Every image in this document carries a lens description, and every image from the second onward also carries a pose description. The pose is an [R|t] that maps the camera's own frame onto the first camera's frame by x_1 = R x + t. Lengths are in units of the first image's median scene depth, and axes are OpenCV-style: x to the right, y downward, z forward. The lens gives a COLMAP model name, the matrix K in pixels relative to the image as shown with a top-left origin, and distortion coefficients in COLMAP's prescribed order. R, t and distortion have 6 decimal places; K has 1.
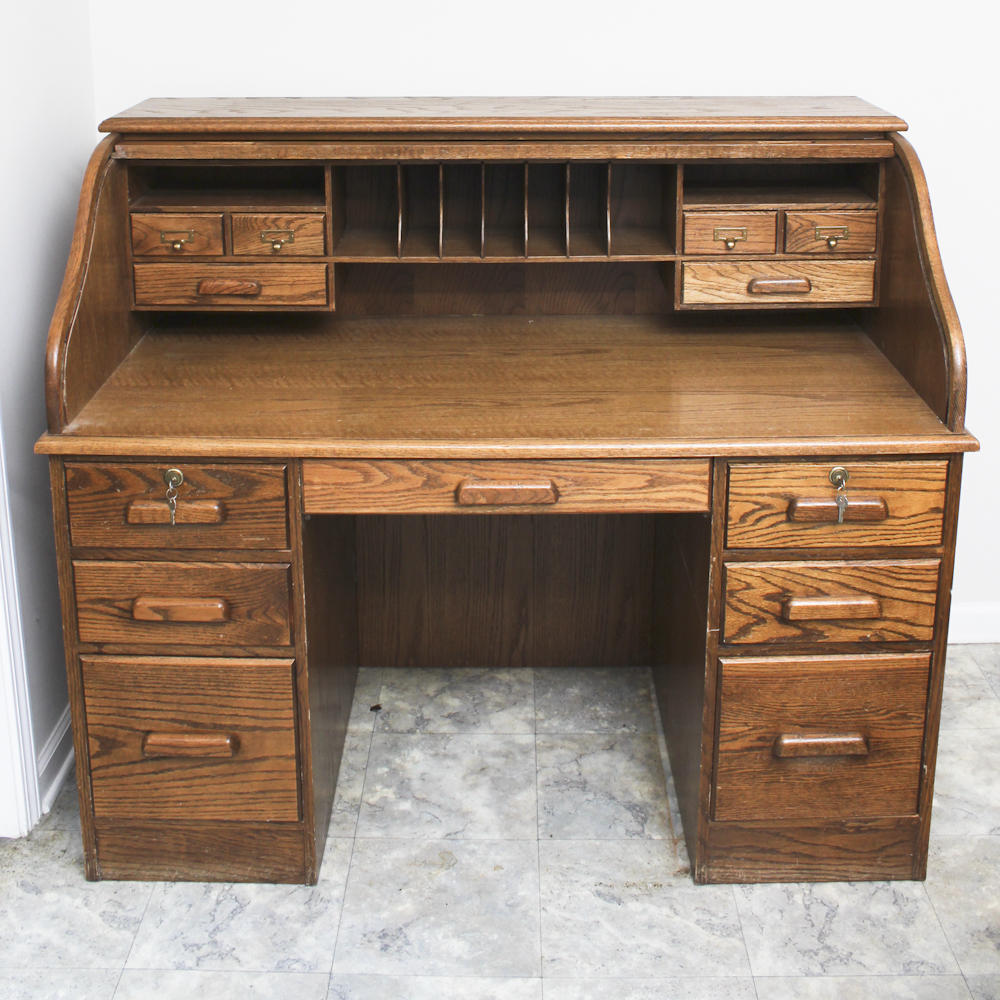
lens RADIAL K [[1458.5, 0, 502.1], [0, 1458.5, 256.9], [0, 0, 1]] dist [-0.124425, 0.172671]
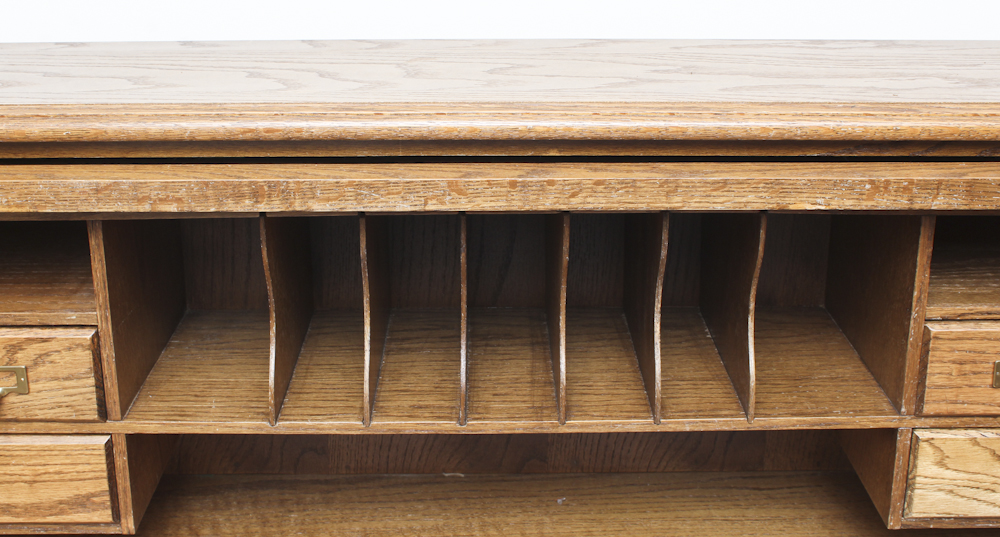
lens RADIAL K [[1291.5, 0, 476.0], [0, 1291.5, 266.4], [0, 0, 1]] dist [-0.082675, 0.068312]
pose [[0.999990, -0.002376, 0.003881, -0.010695], [0.002018, 0.995947, 0.089917, -0.082494], [-0.004079, -0.089908, 0.995942, 0.628051]]
